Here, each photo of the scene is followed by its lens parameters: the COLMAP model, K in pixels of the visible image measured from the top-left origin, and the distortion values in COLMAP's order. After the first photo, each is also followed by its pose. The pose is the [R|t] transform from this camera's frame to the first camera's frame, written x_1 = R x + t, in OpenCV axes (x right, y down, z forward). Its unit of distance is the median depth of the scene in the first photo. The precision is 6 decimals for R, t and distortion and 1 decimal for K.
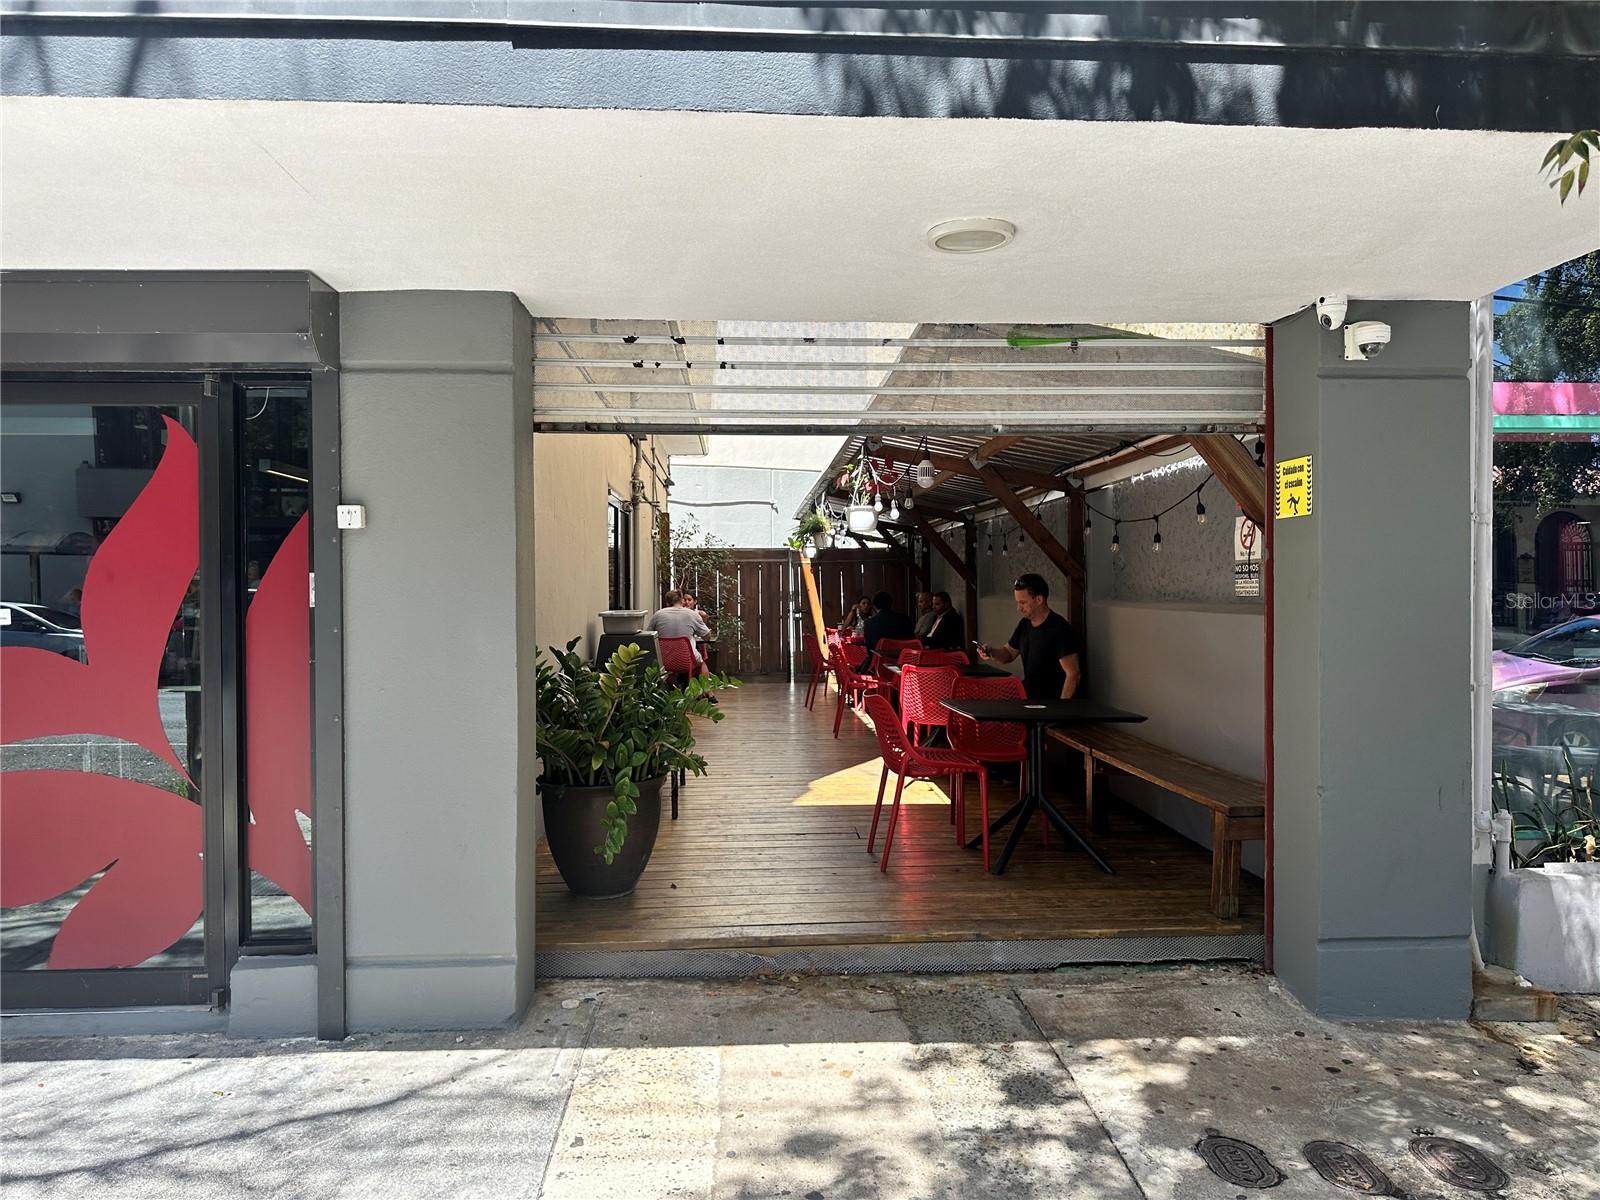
lens RADIAL K [[1088.6, 0, 800.0], [0, 1088.6, 600.0], [0, 0, 1]] dist [-0.001698, -0.007579]
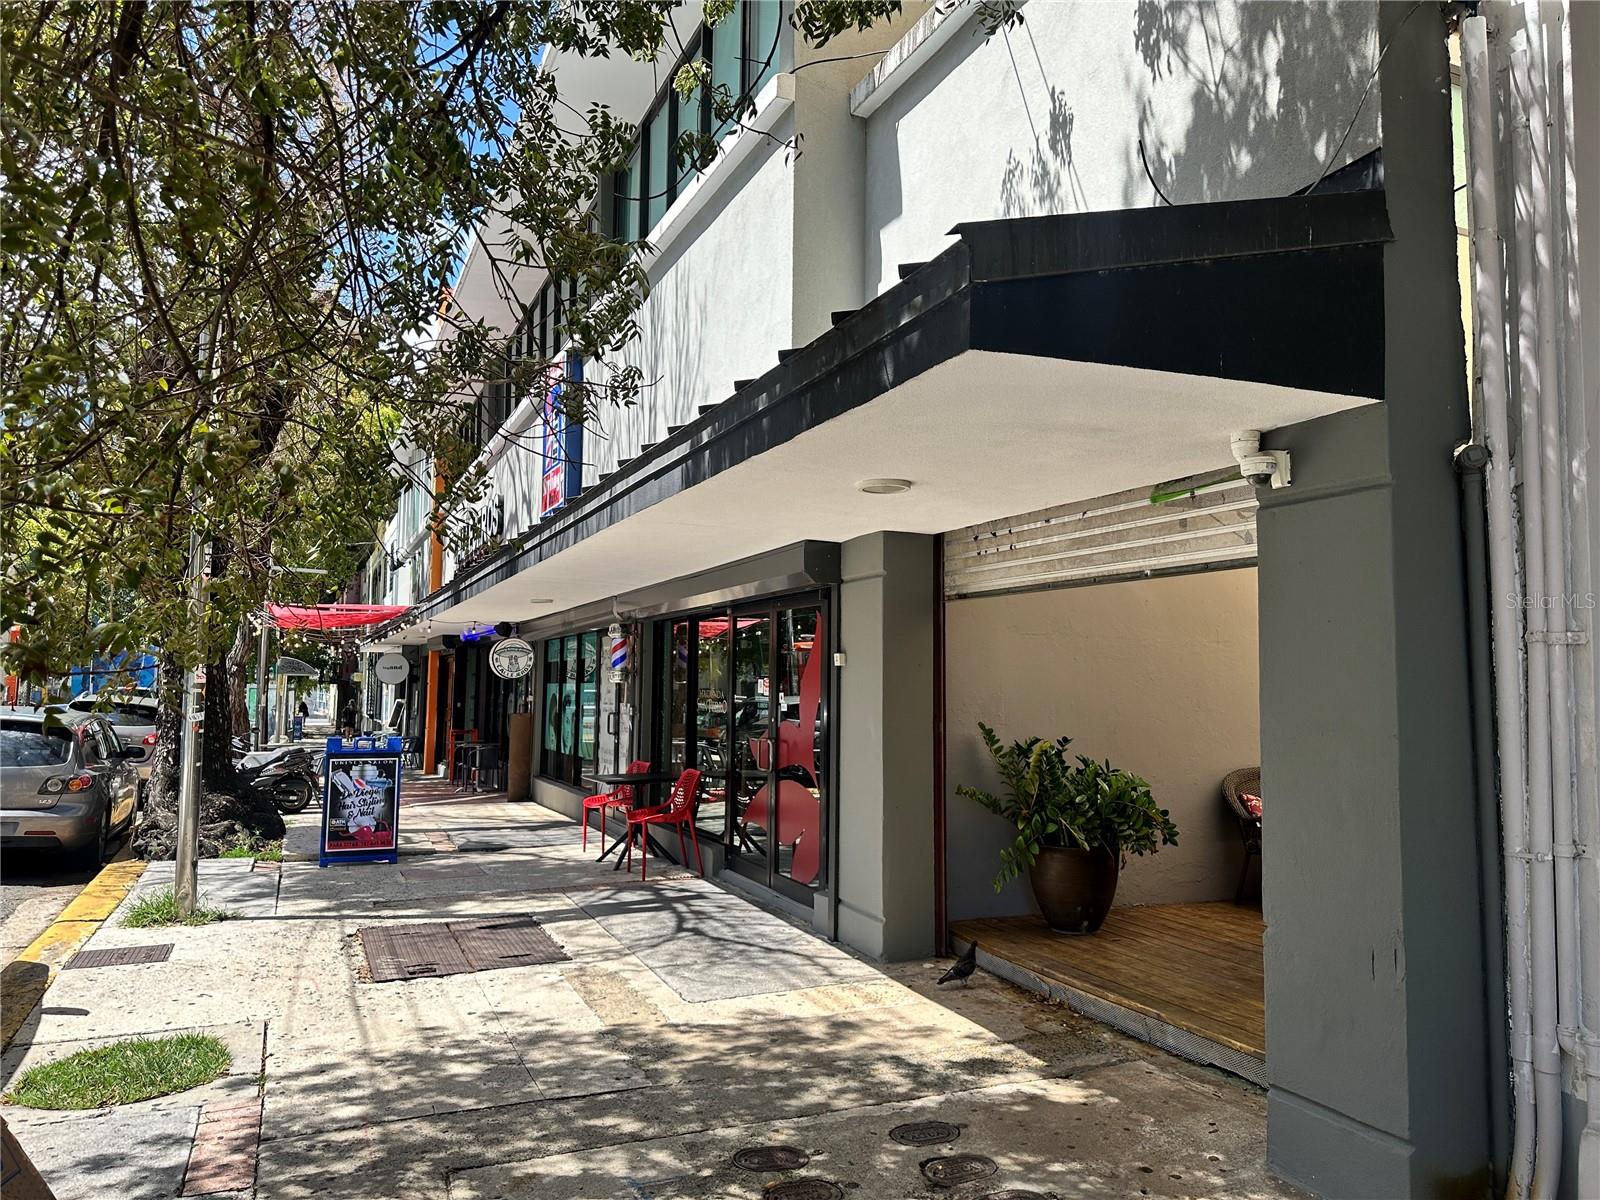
lens RADIAL K [[1138.4, 0, 794.3], [0, 1138.4, 597.3], [0, 0, 1]] dist [0.127338, -0.172294]
pose [[0.358638, -0.070357, -0.930821, 1.266055], [-0.073992, 0.991876, -0.103480, 0.033462], [0.930540, 0.105986, 0.350519, 0.191567]]
